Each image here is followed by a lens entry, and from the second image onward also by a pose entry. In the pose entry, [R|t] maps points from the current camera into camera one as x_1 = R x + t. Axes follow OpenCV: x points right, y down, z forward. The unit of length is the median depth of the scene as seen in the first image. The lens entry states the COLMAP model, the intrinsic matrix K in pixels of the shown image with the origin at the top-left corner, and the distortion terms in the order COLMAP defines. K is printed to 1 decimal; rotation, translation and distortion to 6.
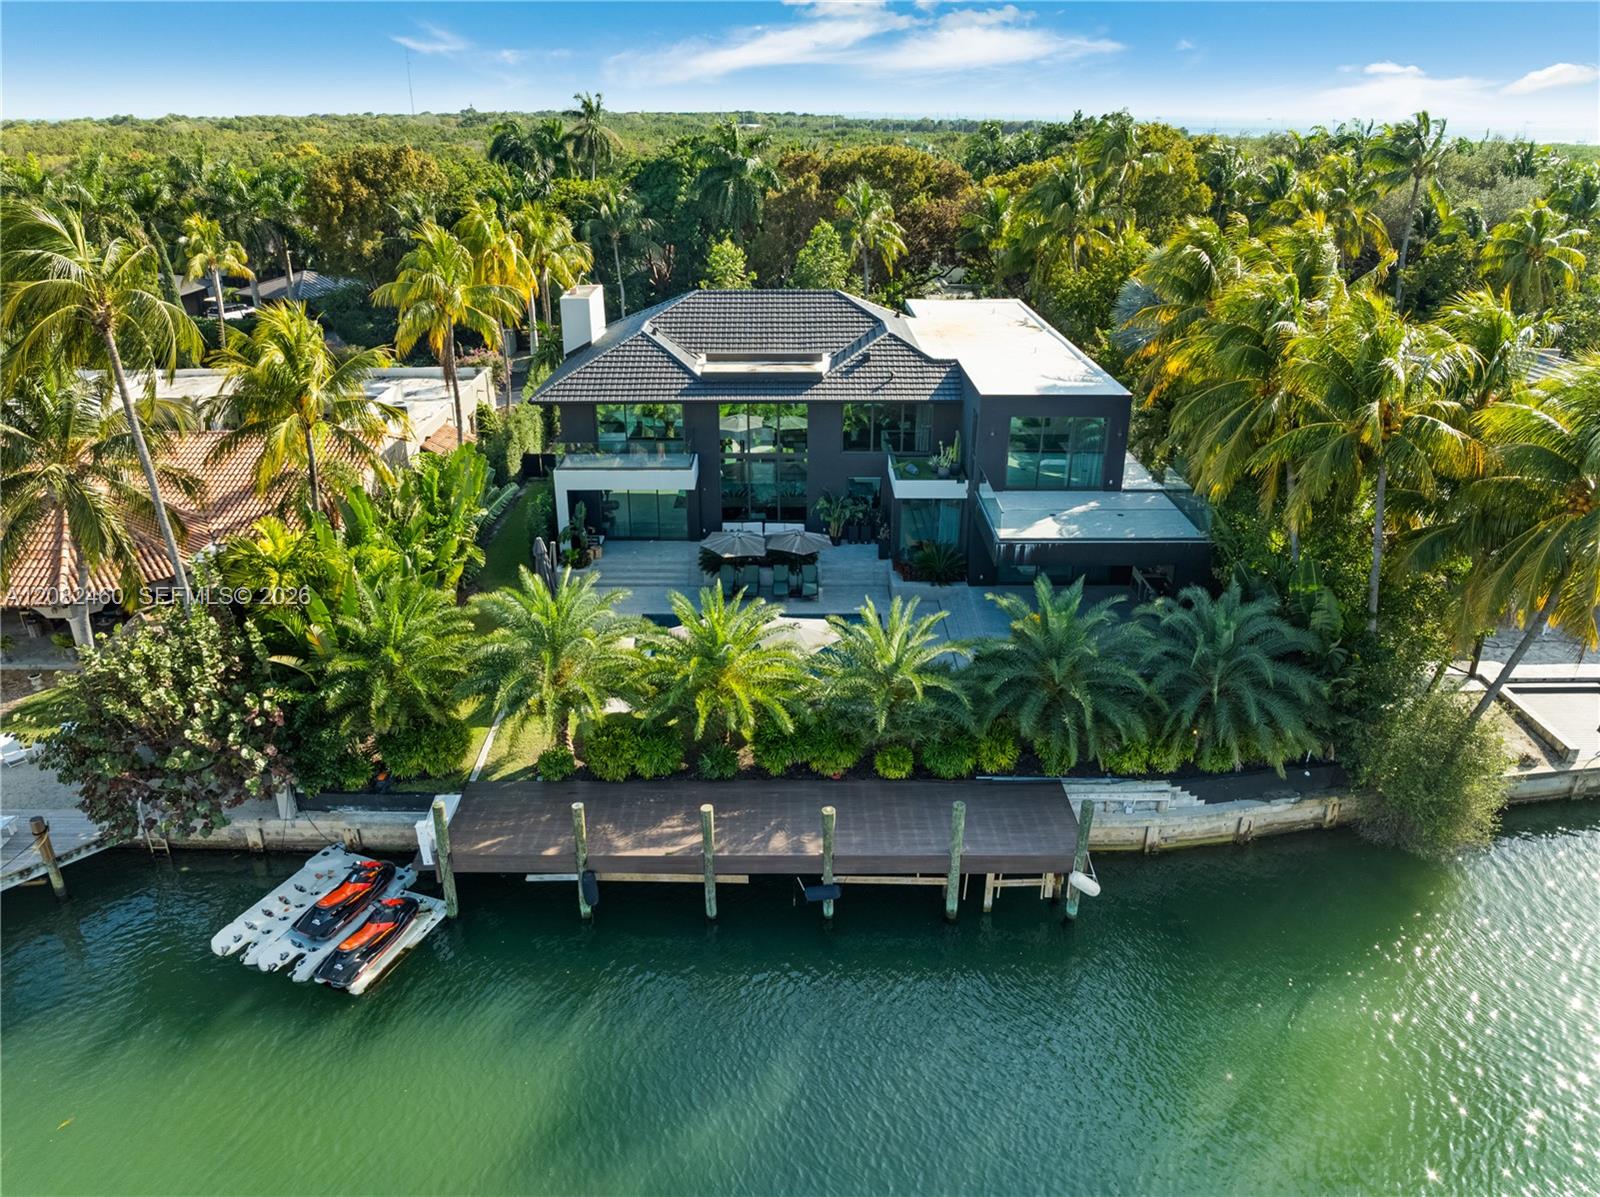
lens RADIAL K [[1135.4, 0, 800.0], [0, 1135.4, 598.5], [0, 0, 1]] dist [-0.034805, -0.001889]
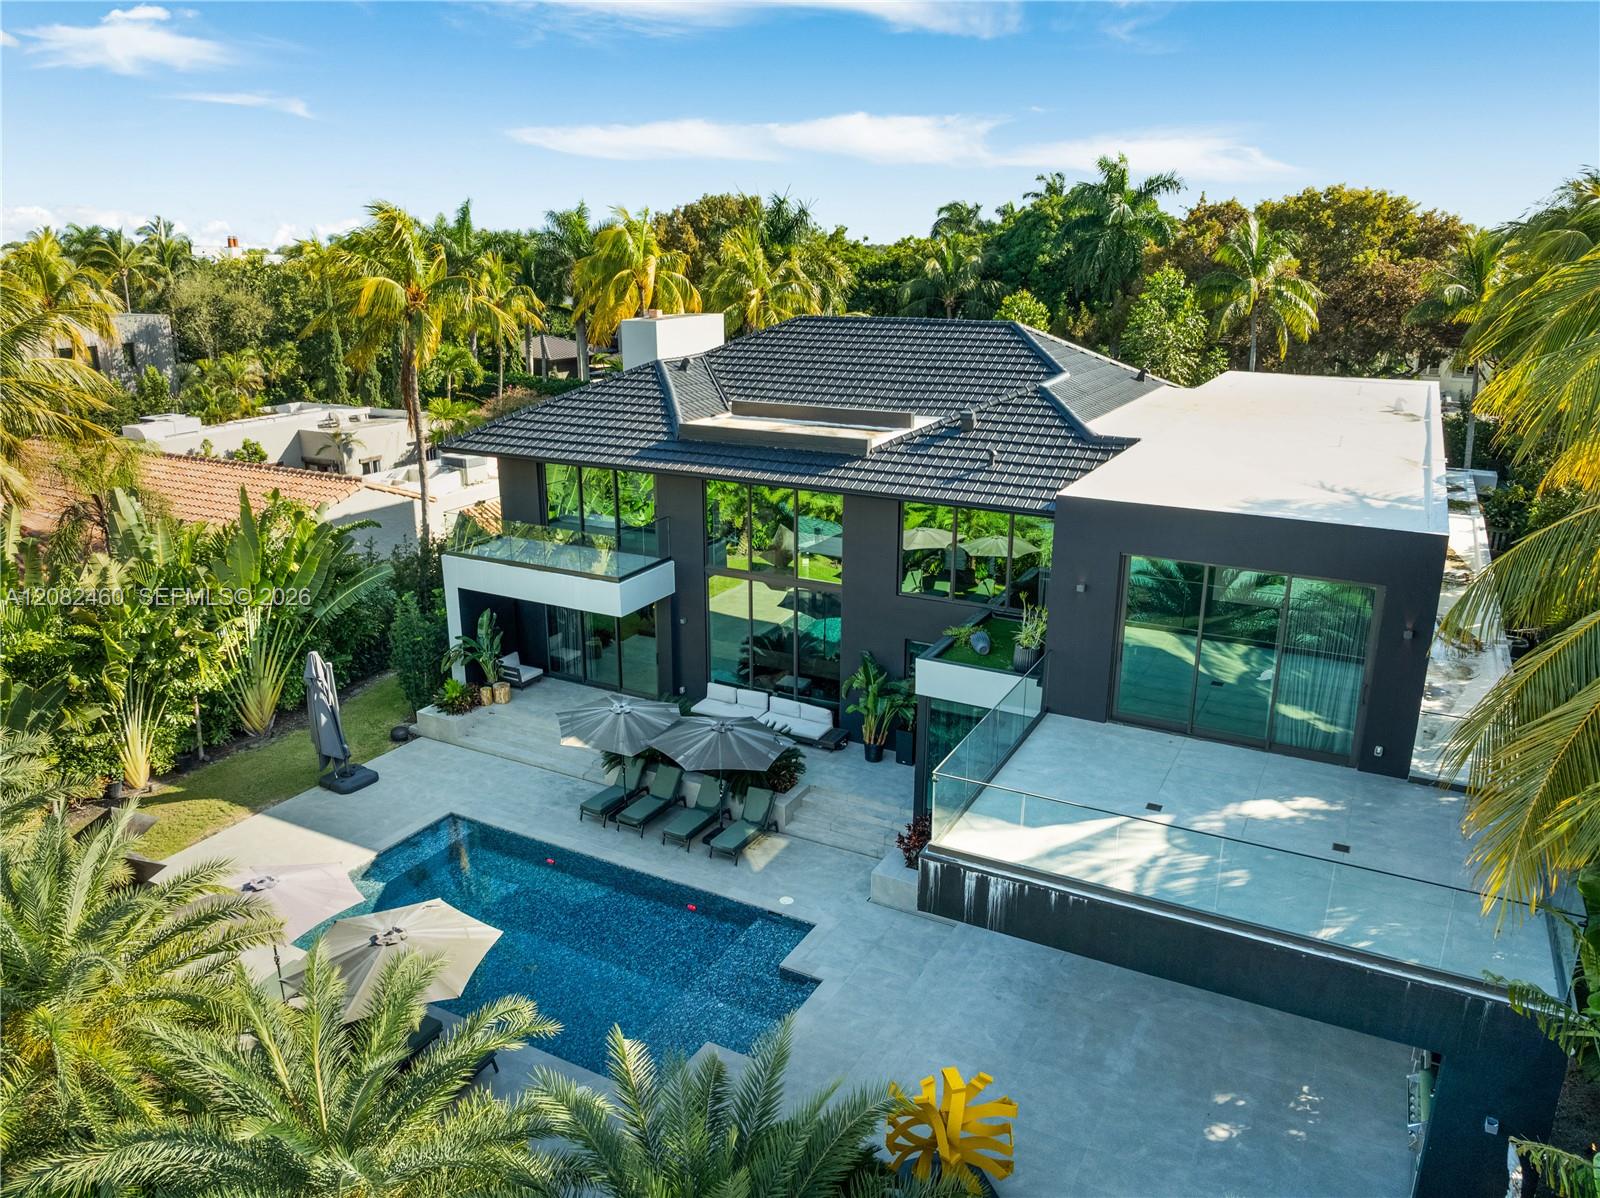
lens RADIAL K [[1135.4, 0, 800.0], [0, 1135.4, 599.0], [0, 0, 1]] dist [-0.034805, -0.001889]
pose [[0.877080, 0.141731, -0.458959, 0.352598], [-0.192046, 0.979258, -0.064599, -0.118467], [0.440284, 0.144800, 0.886106, 0.728082]]
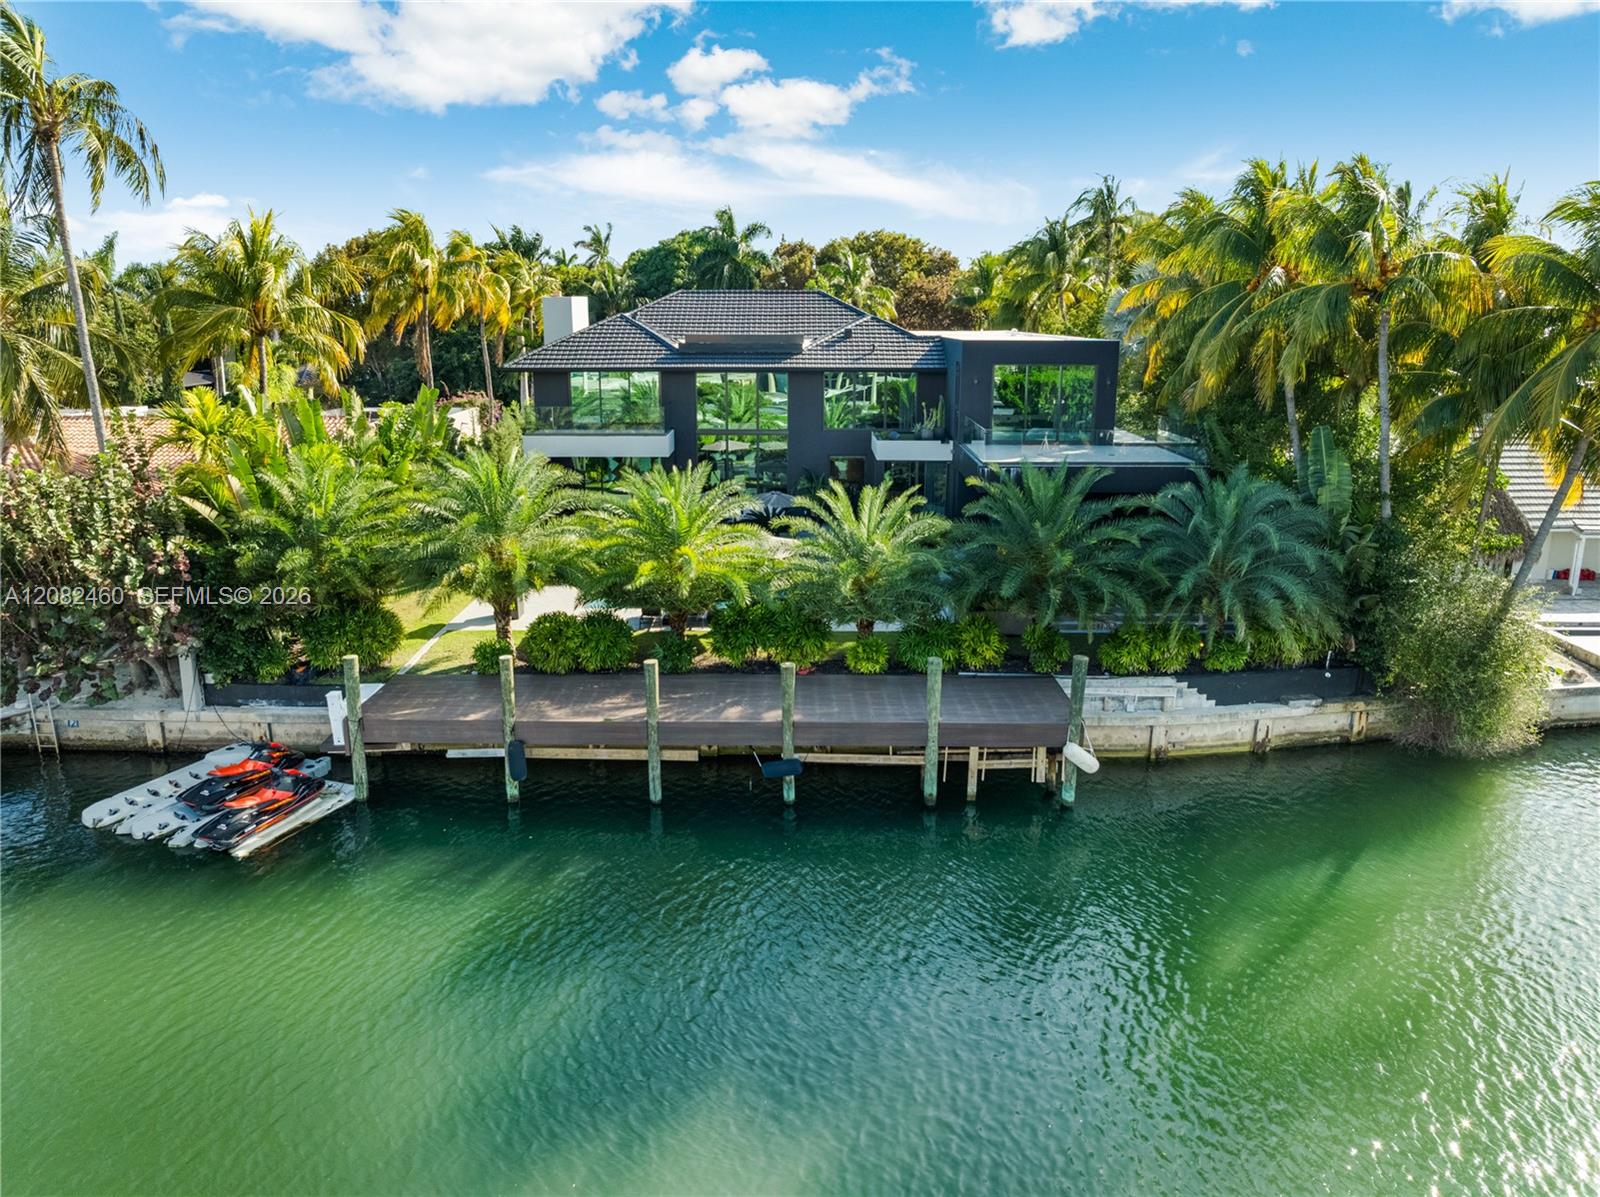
lens RADIAL K [[1135.4, 0, 800.0], [0, 1135.4, 598.5], [0, 0, 1]] dist [-0.034805, -0.001889]
pose [[0.999958, 0.002724, -0.008795, 0.037587], [-0.004123, 0.986584, -0.163203, 0.247981], [0.008233, 0.163232, 0.986553, 0.101873]]
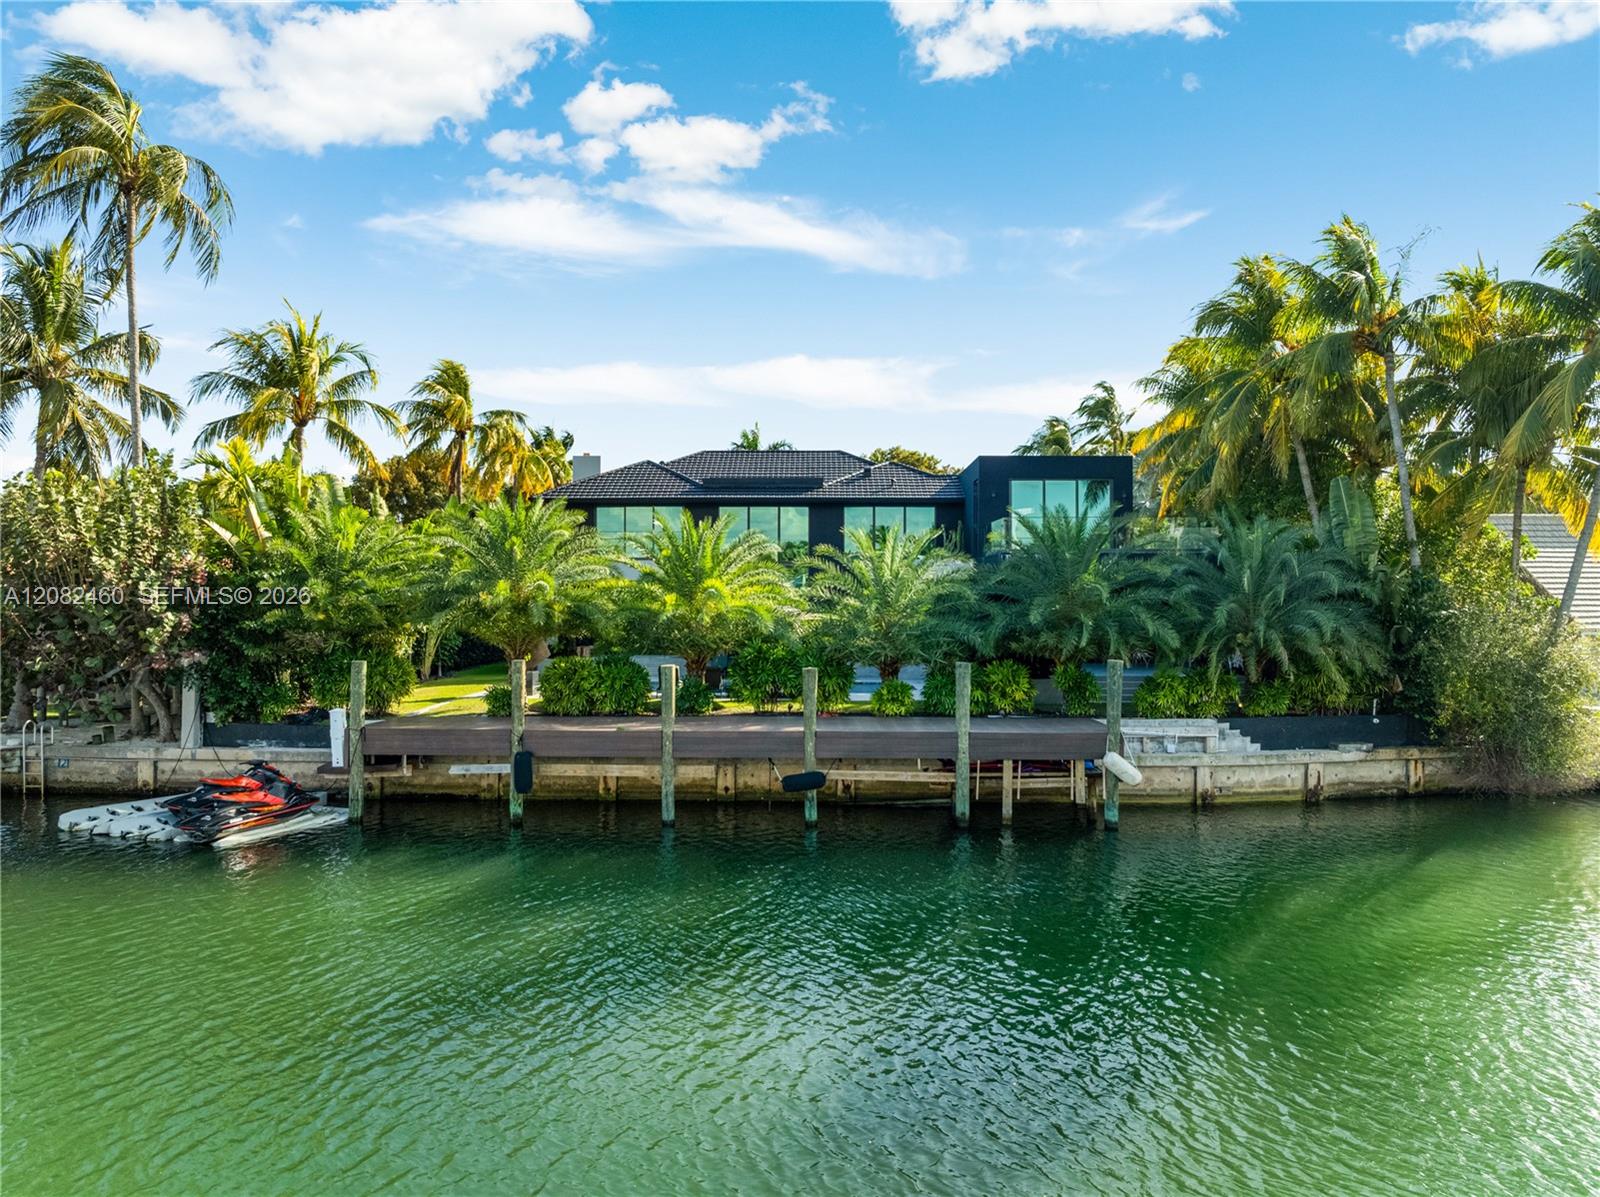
lens RADIAL K [[1135.4, 0, 800.0], [0, 1135.4, 598.5], [0, 0, 1]] dist [-0.034805, -0.001889]
pose [[0.999682, 0.000044, -0.025204, 0.034703], [-0.010257, 0.914159, -0.405225, 0.428536], [0.023023, 0.405355, 0.913869, 0.174333]]
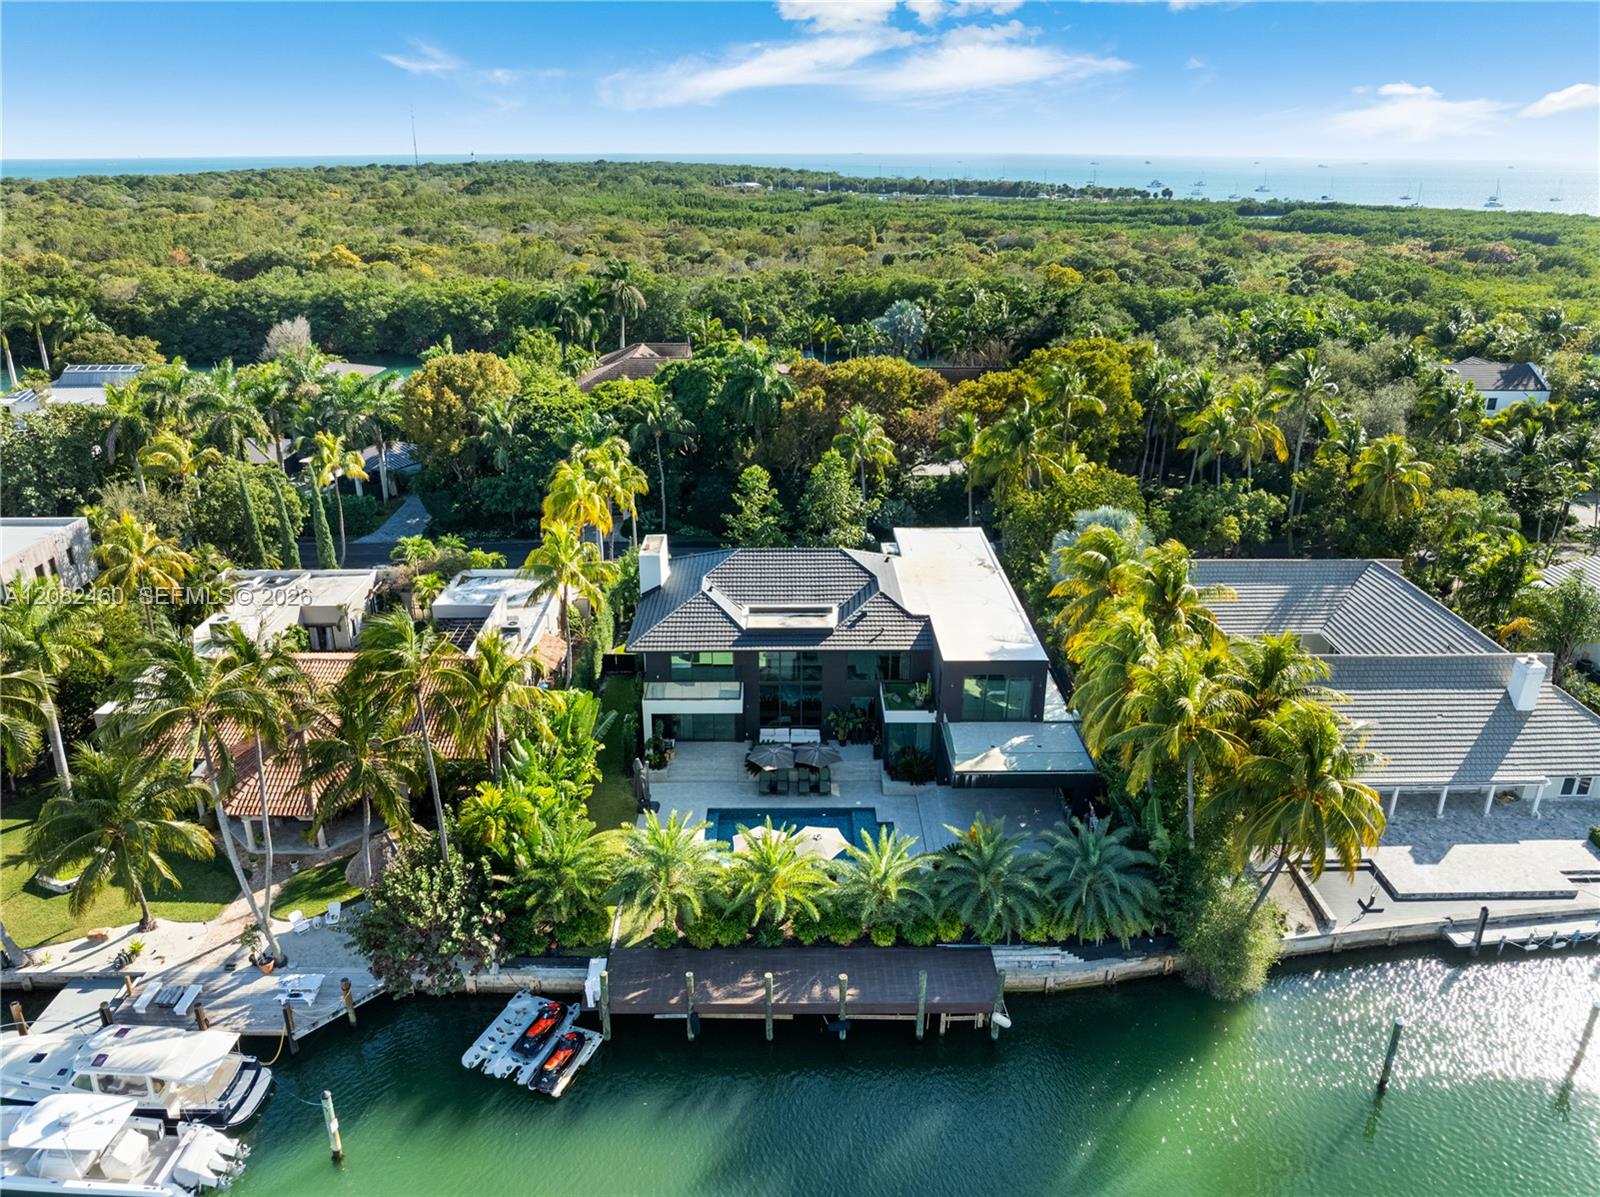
lens RADIAL K [[1135.4, 0, 800.0], [0, 1135.4, 598.5], [0, 0, 1]] dist [-0.034805, -0.001889]
pose [[0.999989, -0.000132, 0.004591, -0.039124], [0.000270, 0.999546, -0.030130, -0.272489], [-0.004585, 0.030131, 0.999535, -0.569328]]
